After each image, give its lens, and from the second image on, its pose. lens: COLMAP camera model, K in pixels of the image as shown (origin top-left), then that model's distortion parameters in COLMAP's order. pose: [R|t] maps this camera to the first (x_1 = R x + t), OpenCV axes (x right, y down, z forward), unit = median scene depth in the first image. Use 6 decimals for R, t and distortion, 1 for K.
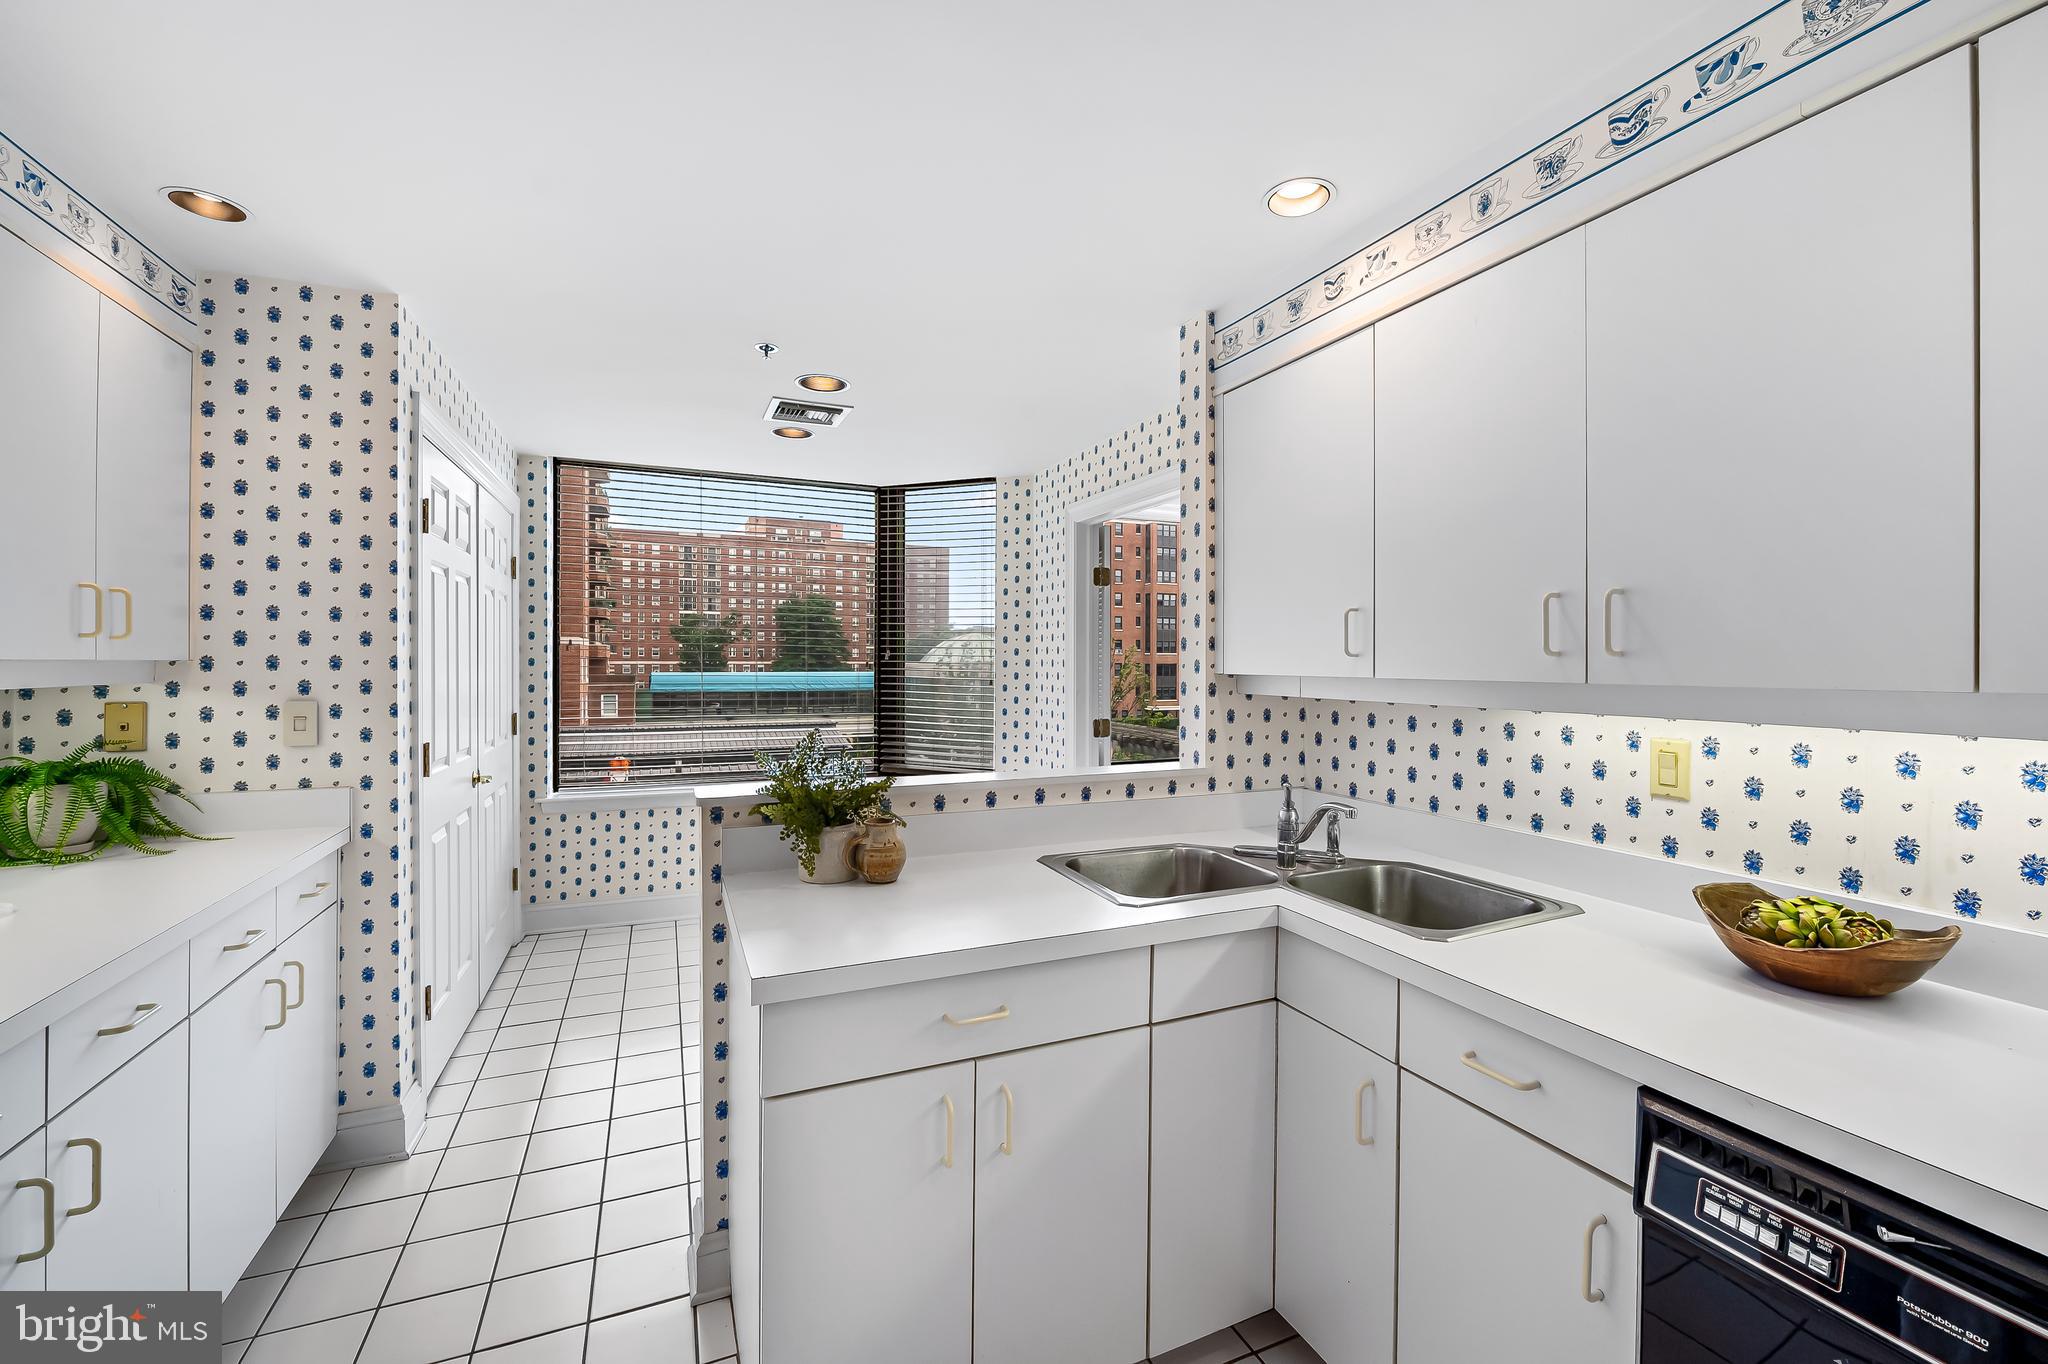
lens RADIAL K [[828.1, 0, 1031.9], [0, 828.1, 663.8], [0, 0, 1]] dist [-0.009328, -0.000424]
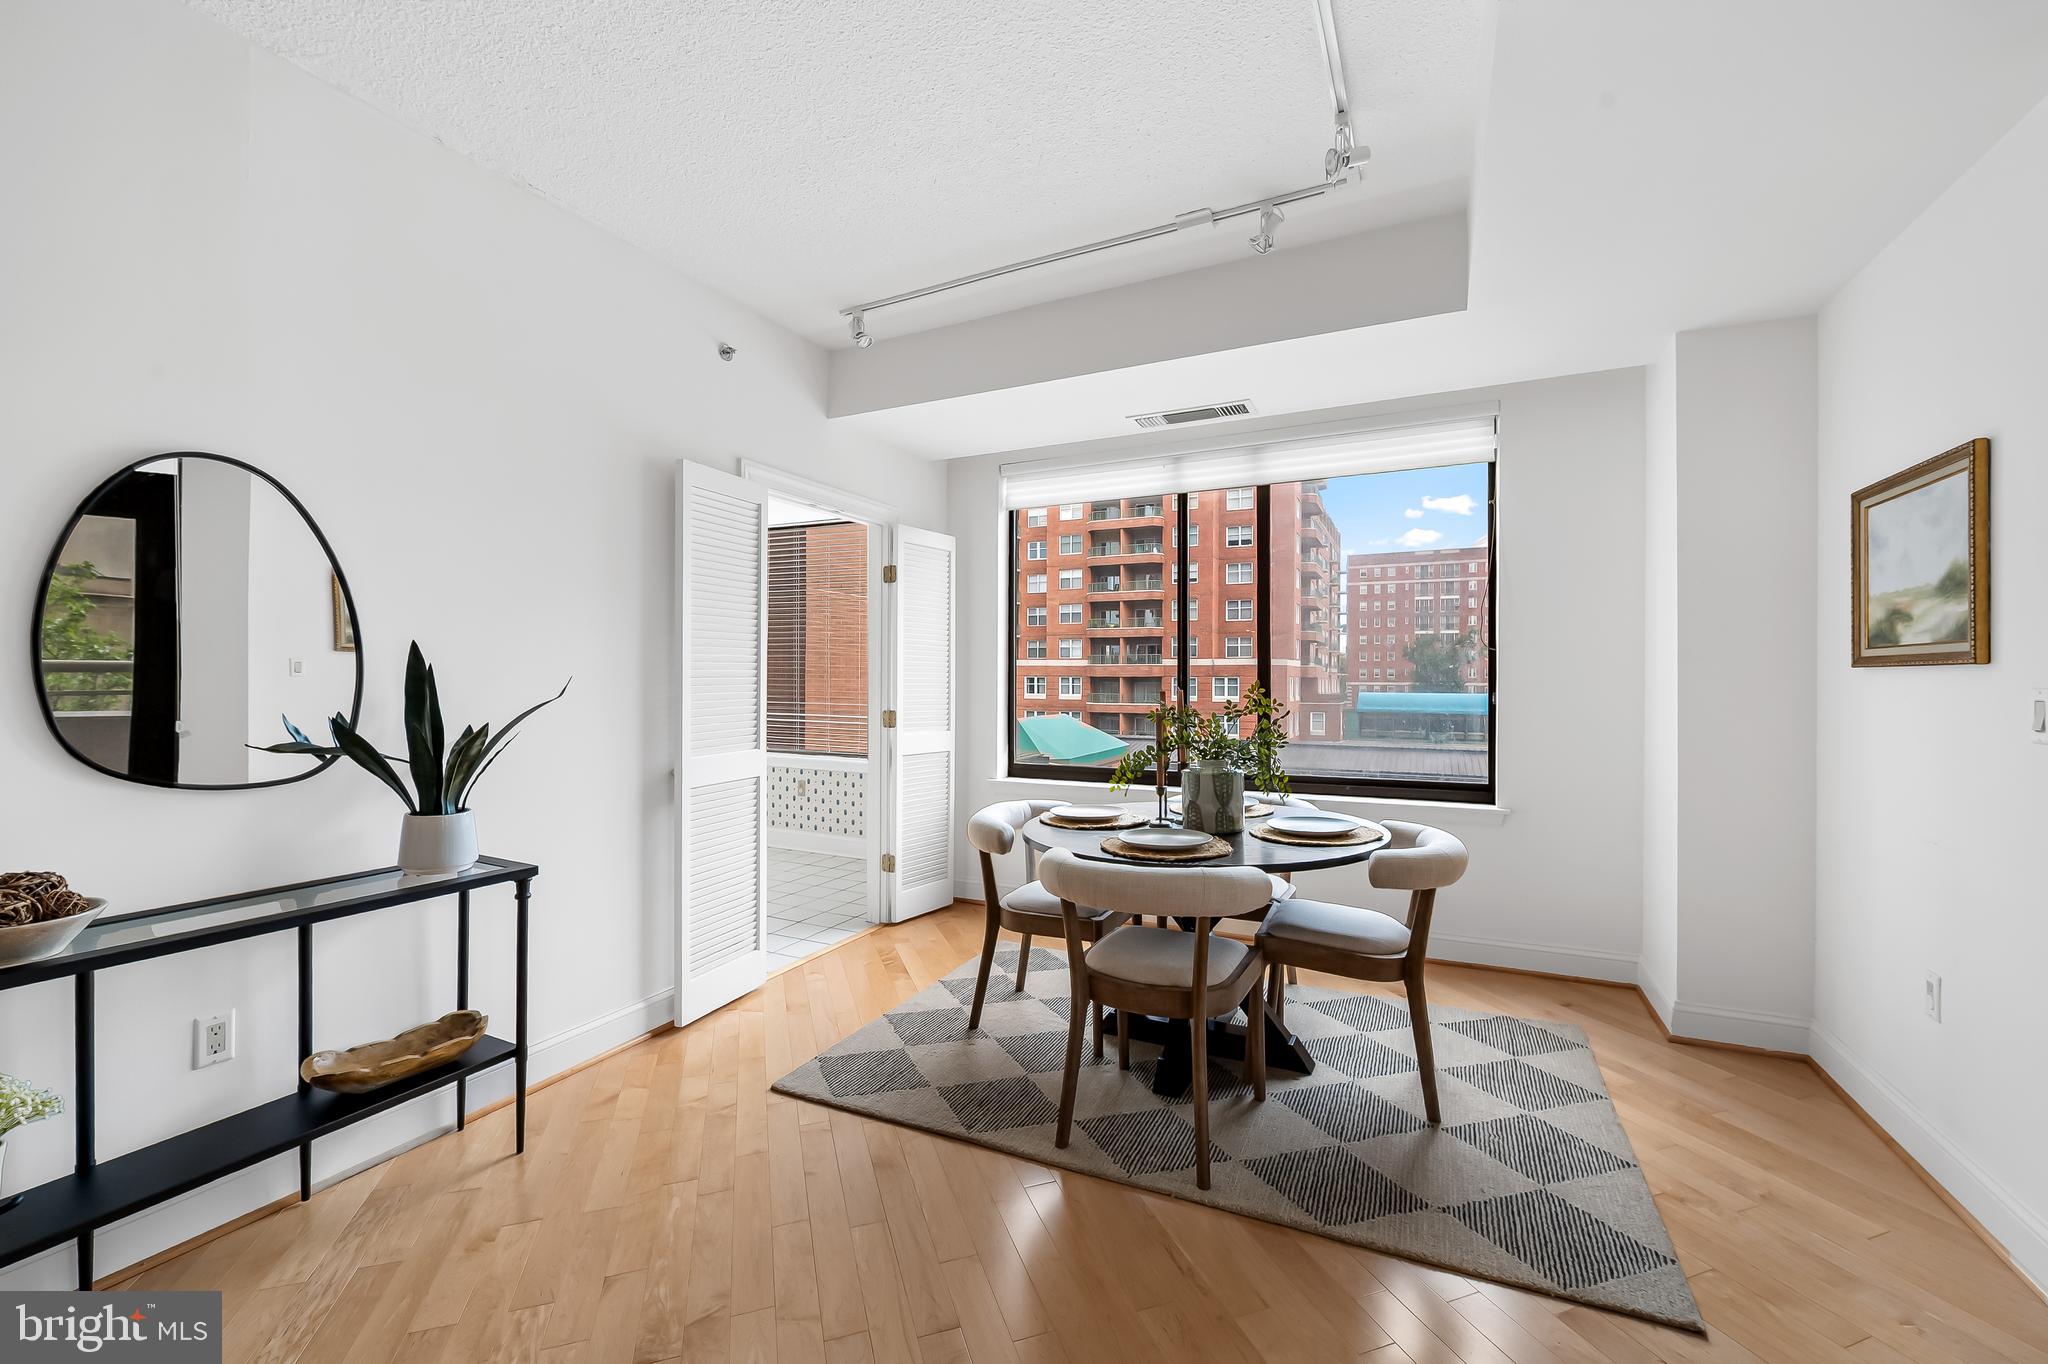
lens RADIAL K [[823.0, 0, 1024.4], [0, 823.0, 678.7], [0, 0, 1]] dist [-0.007362, 0.000119]
pose [[0.642850, -0.001228, -0.765991, 1.616650], [-0.005538, 0.999965, -0.006251, 0.066243], [0.765972, 0.008260, 0.642821, 0.816089]]
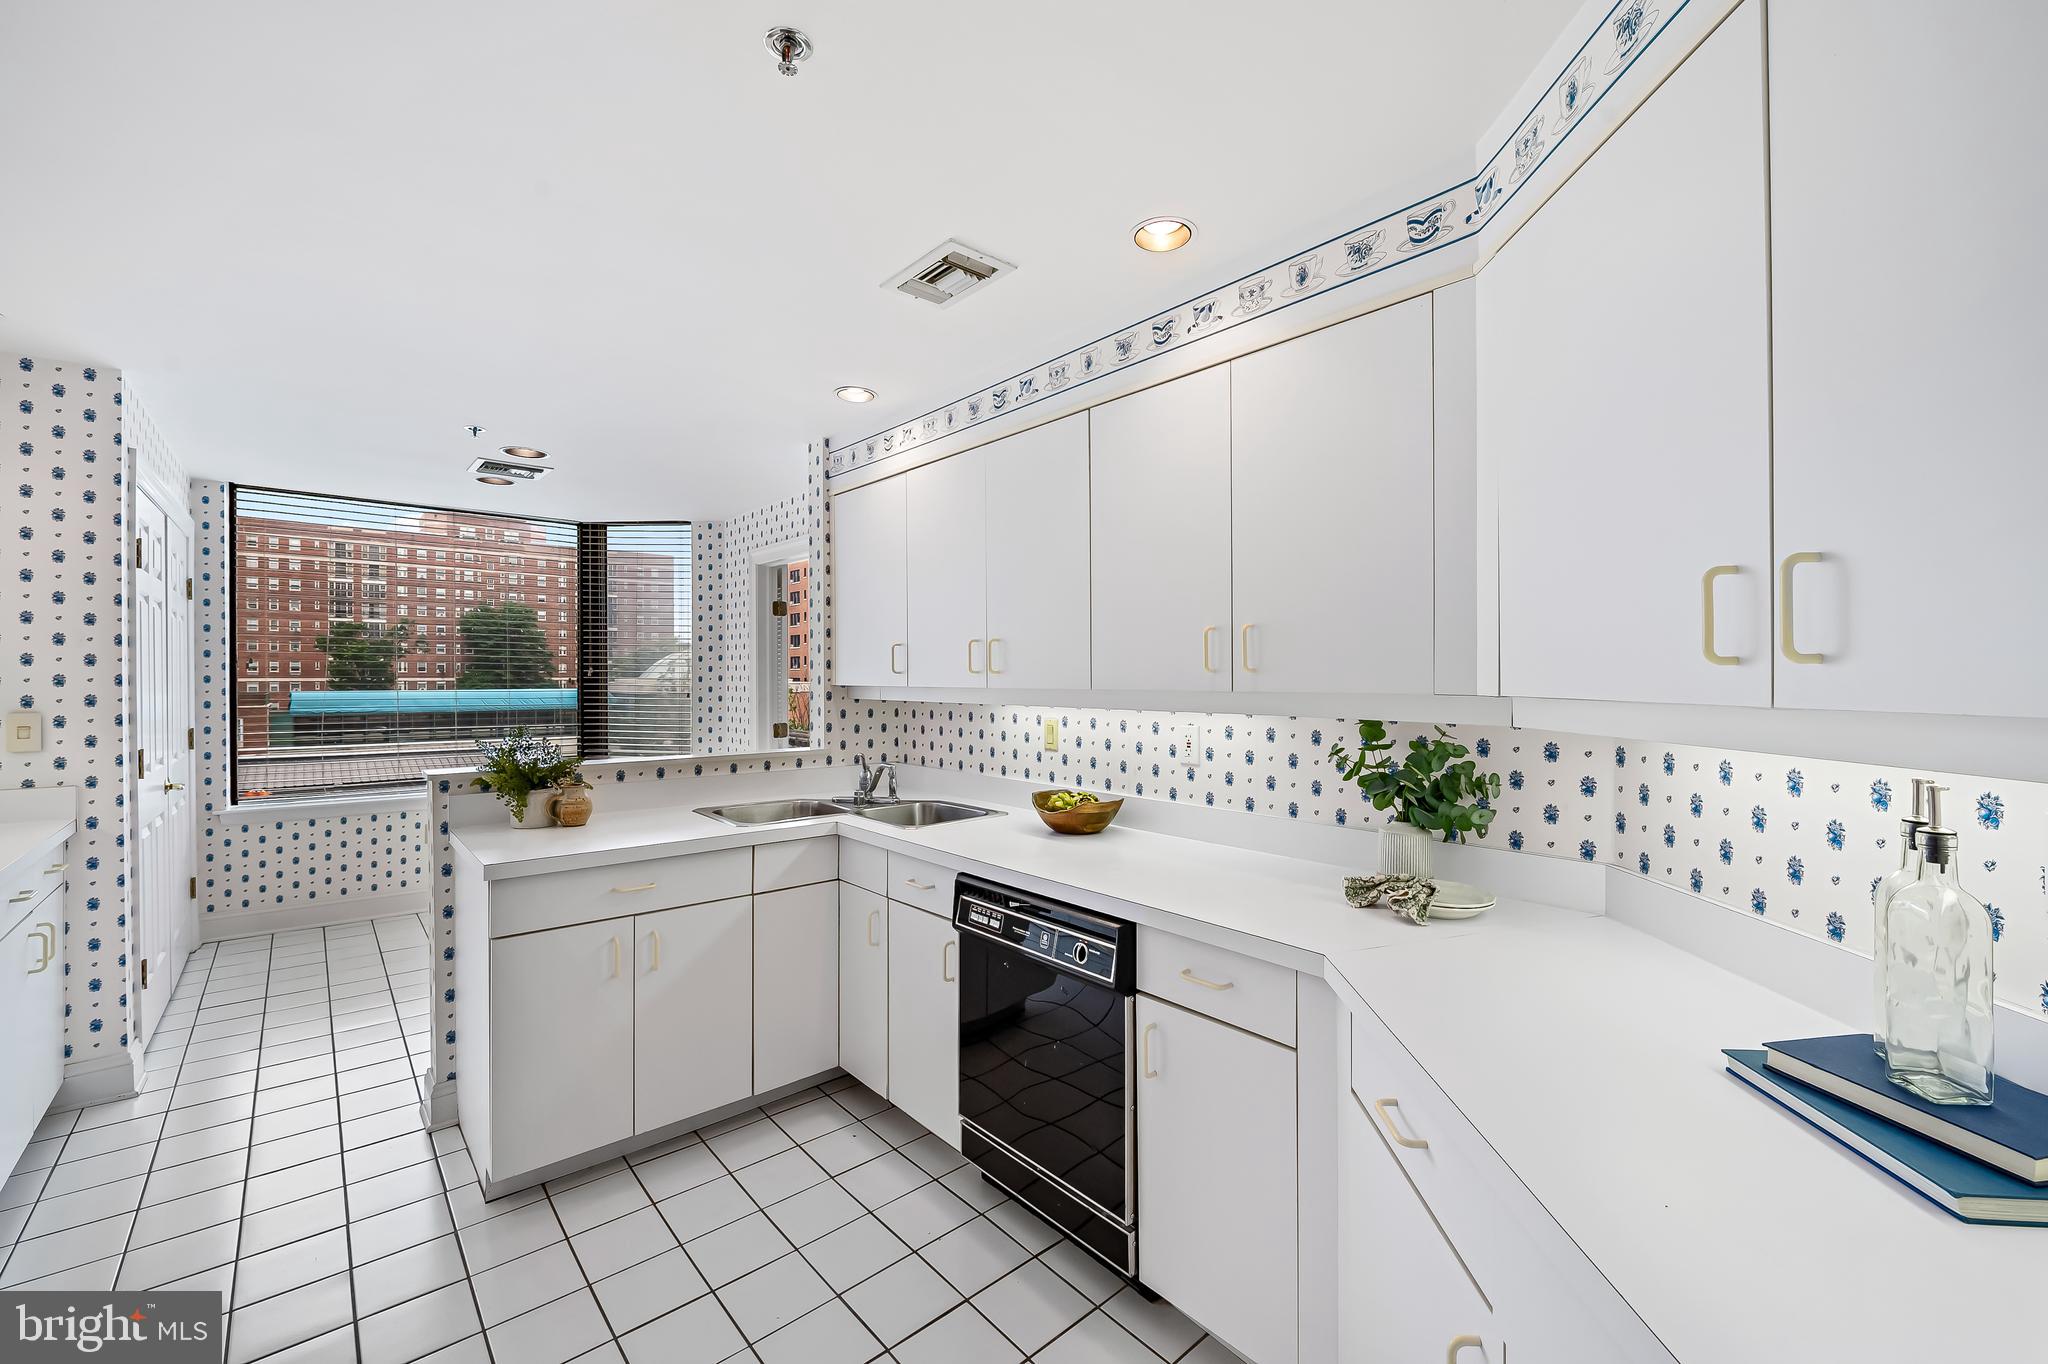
lens RADIAL K [[817.7, 0, 1025.8], [0, 817.7, 679.6], [0, 0, 1]] dist [-0.007430, -0.000705]
pose [[0.953367, -0.004722, 0.301778, 0.112515], [0.004362, 0.999989, 0.001868, 0.001094], [-0.301783, -0.000464, 0.953377, -0.479264]]
